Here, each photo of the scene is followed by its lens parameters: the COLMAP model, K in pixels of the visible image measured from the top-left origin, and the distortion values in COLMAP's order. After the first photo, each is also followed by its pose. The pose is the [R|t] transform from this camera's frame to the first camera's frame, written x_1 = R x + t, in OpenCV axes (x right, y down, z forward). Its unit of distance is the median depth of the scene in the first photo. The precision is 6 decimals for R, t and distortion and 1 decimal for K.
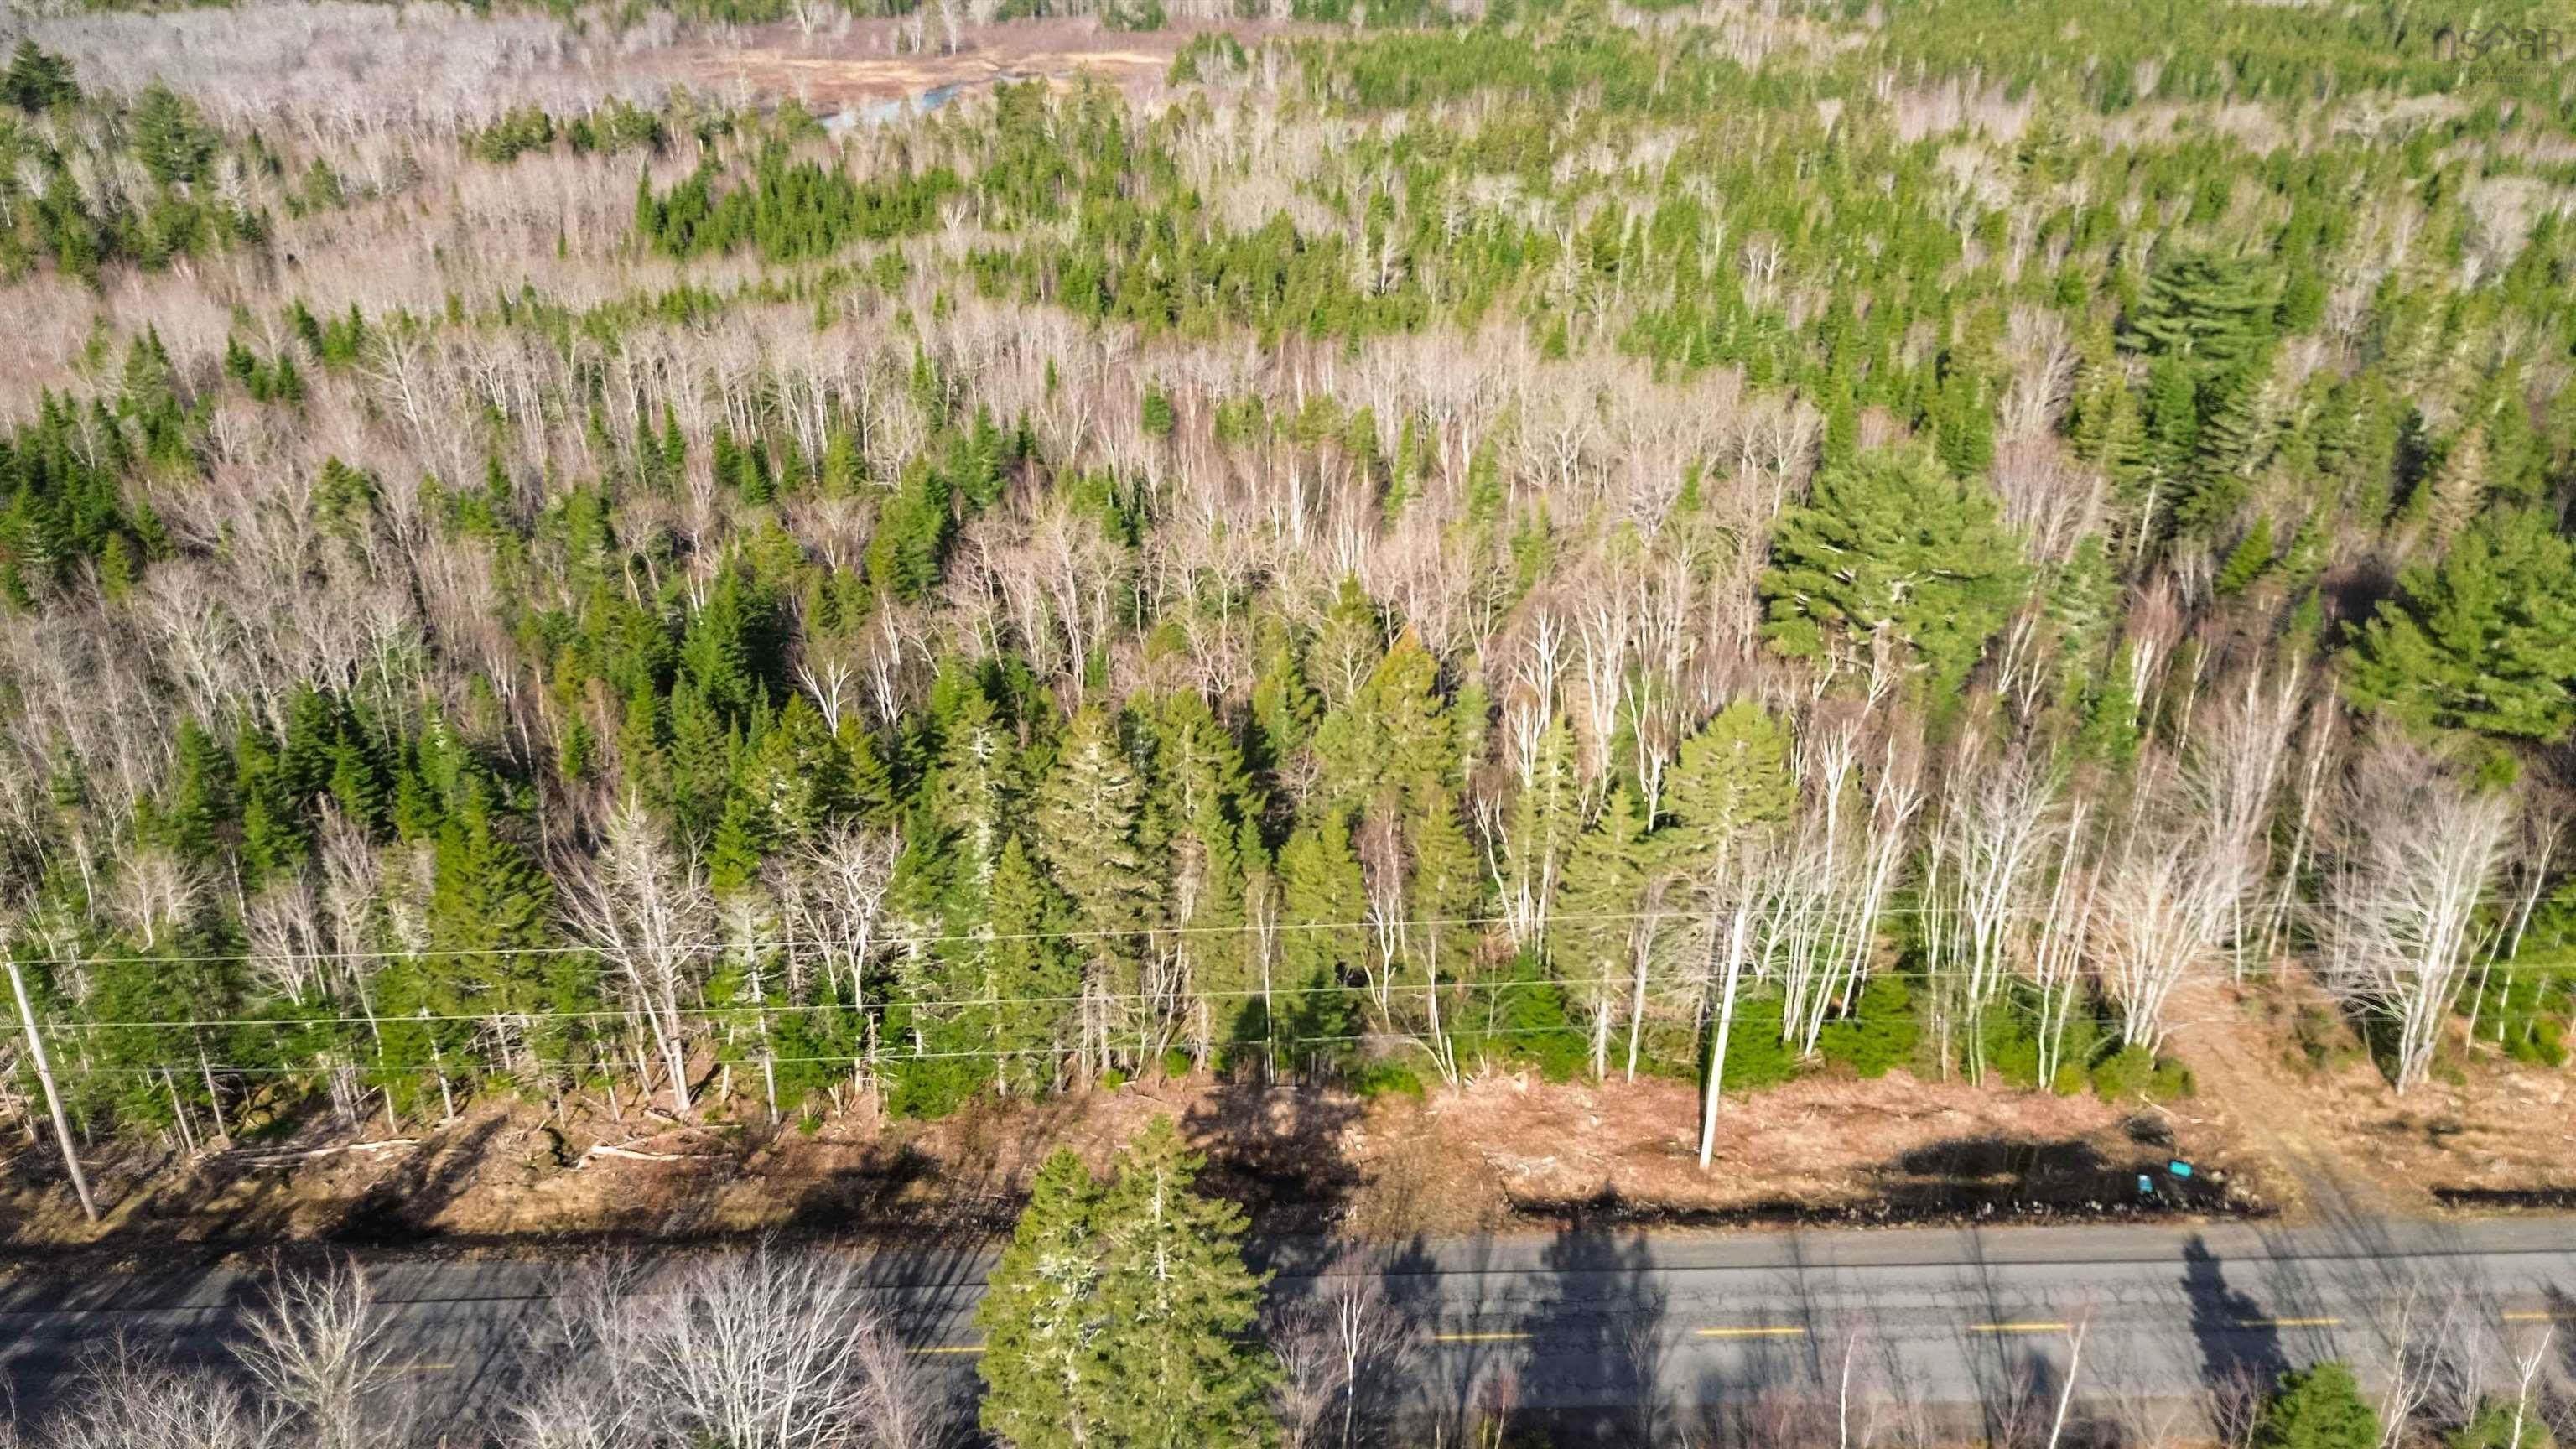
lens RADIAL K [[1834.1, 0, 1284.1], [0, 1834.1, 718.7], [0, 0, 1]] dist [0.066077, -0.064531]
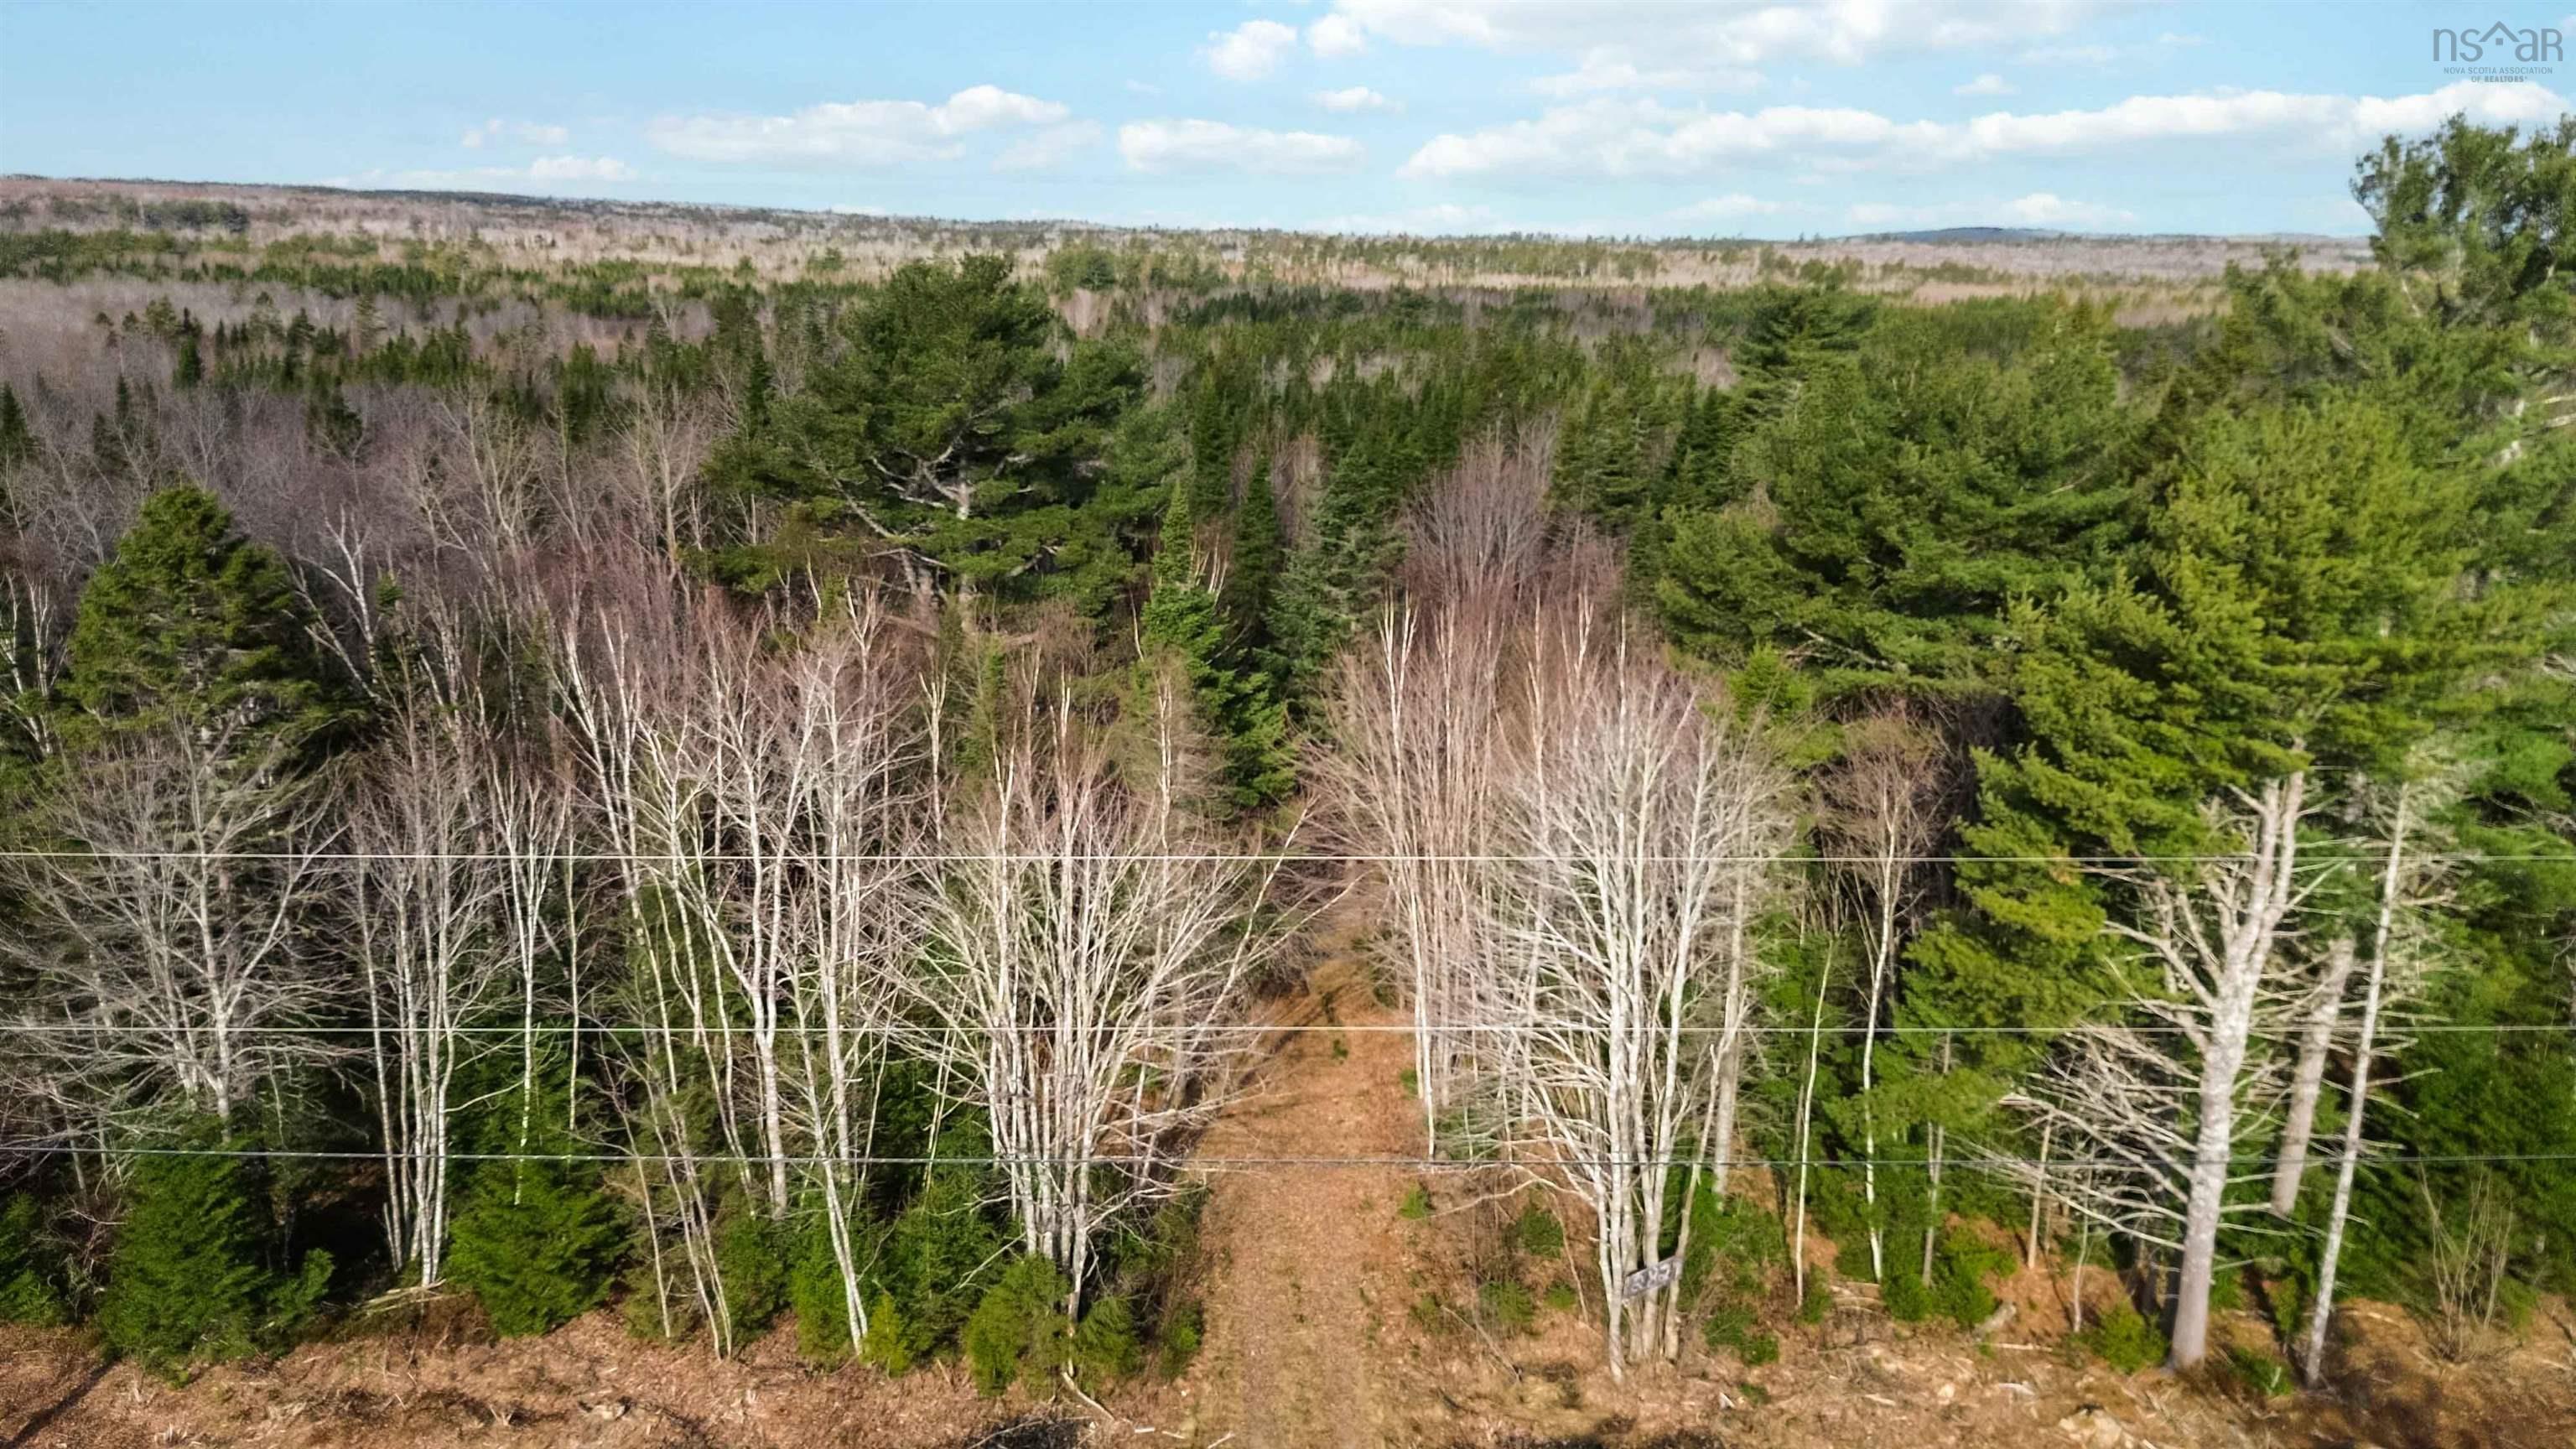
lens RADIAL K [[1834.1, 0, 1281.2], [0, 1834.1, 721.5], [0, 0, 1]] dist [0.066077, -0.064531]
pose [[0.999727, 0.020447, 0.011331, 0.500982], [-0.017844, 0.980599, -0.195210, 0.130604], [-0.015103, 0.194955, 0.980696, 0.511474]]
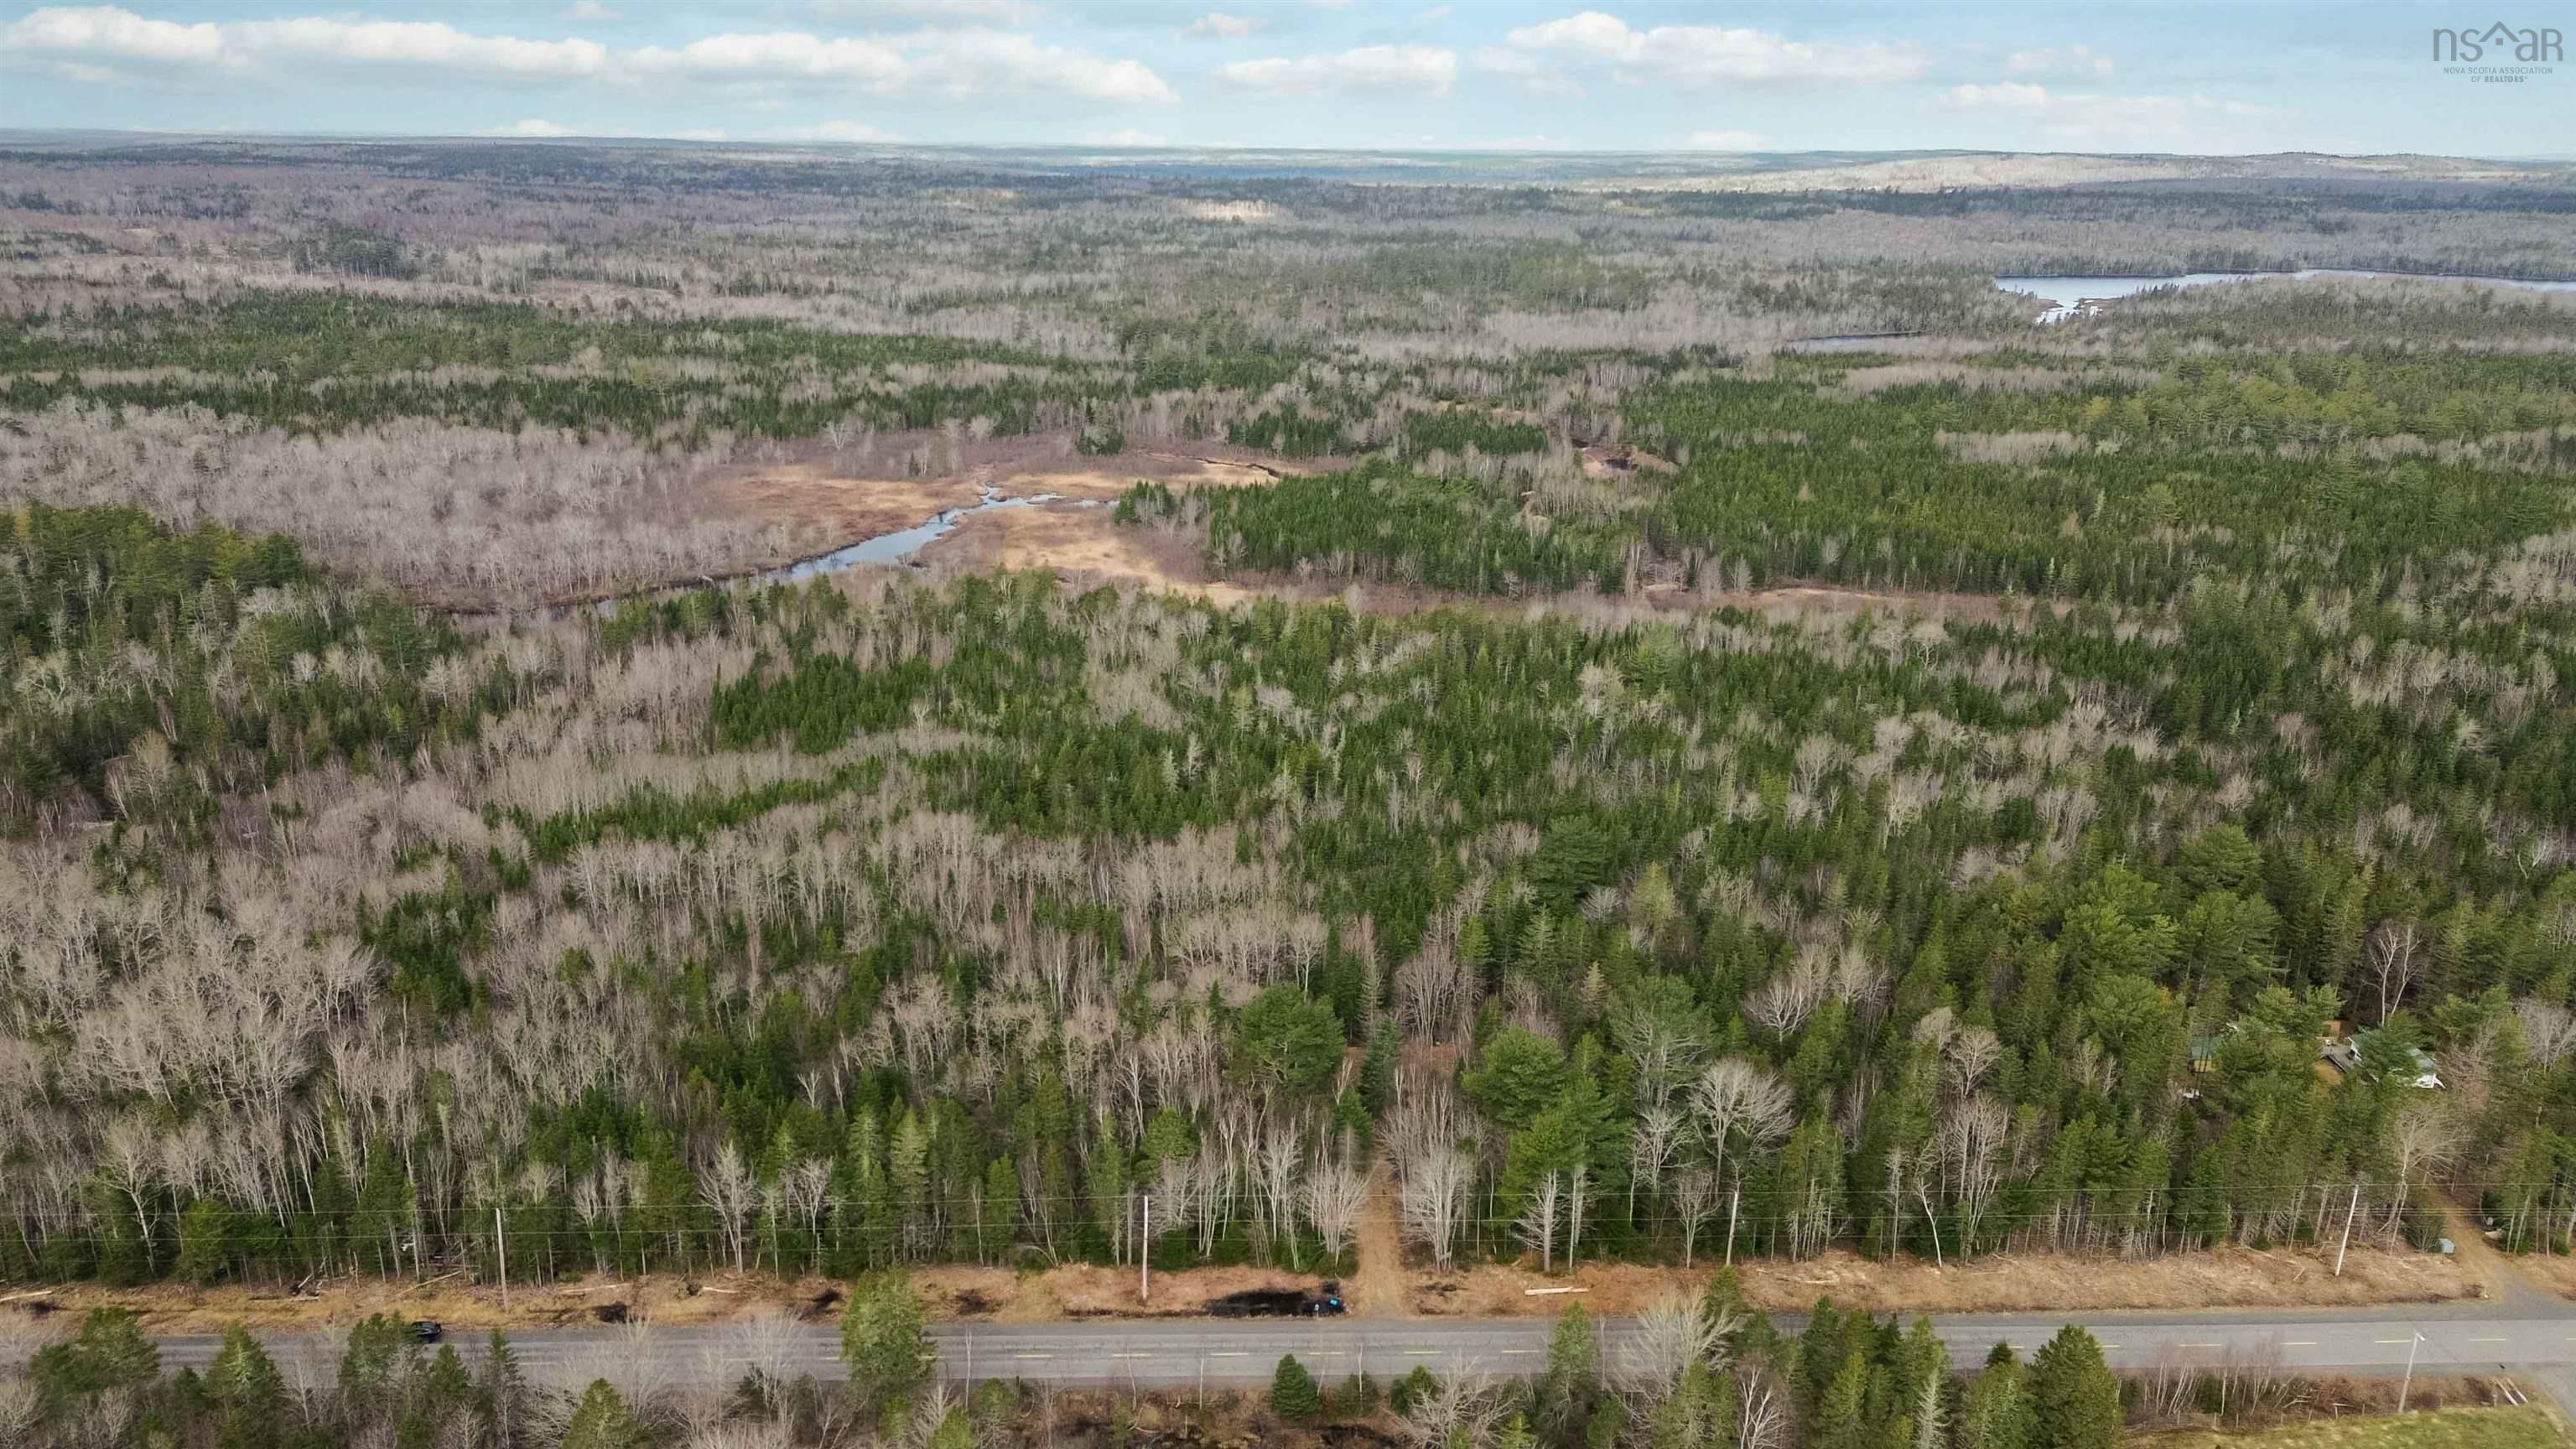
lens RADIAL K [[1834.1, 0, 1297.0], [0, 1834.1, 682.1], [0, 0, 1]] dist [0.066077, -0.064531]
pose [[0.999883, 0.015237, 0.001409, 0.391325], [-0.014832, 0.987714, -0.155567, -0.189359], [-0.003762, 0.155528, 0.987824, -1.524669]]
